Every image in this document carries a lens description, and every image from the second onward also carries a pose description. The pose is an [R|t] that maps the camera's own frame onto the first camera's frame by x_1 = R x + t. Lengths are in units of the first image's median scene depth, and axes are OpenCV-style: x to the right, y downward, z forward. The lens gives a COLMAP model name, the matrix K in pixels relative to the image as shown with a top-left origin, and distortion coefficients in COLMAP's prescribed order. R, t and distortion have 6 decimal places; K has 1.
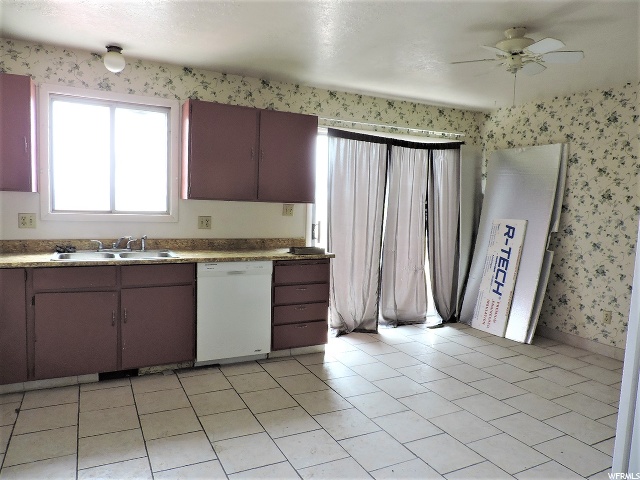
lens RADIAL K [[451.4, 0, 316.1], [0, 451.4, 240.3], [0, 0, 1]] dist [-0.013066, 0.004783]
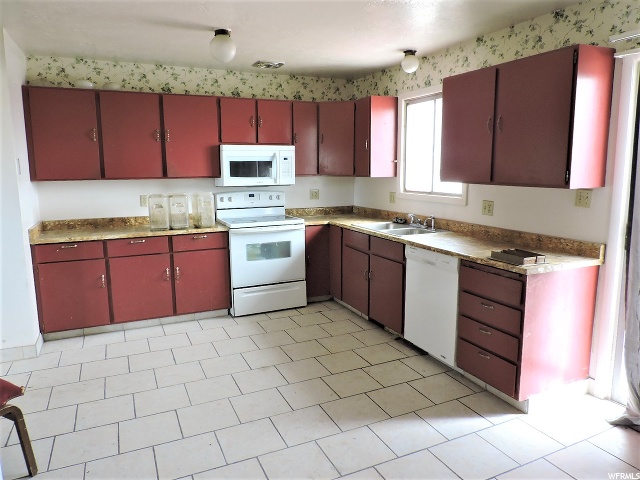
lens RADIAL K [[451.4, 0, 319.3], [0, 451.4, 236.0], [0, 0, 1]] dist [-0.013066, 0.004783]
pose [[-0.027819, 0.125209, -0.991740, 0.631045], [-0.070166, 0.989433, 0.126885, -0.072011], [0.997147, 0.073116, -0.018739, 0.670428]]
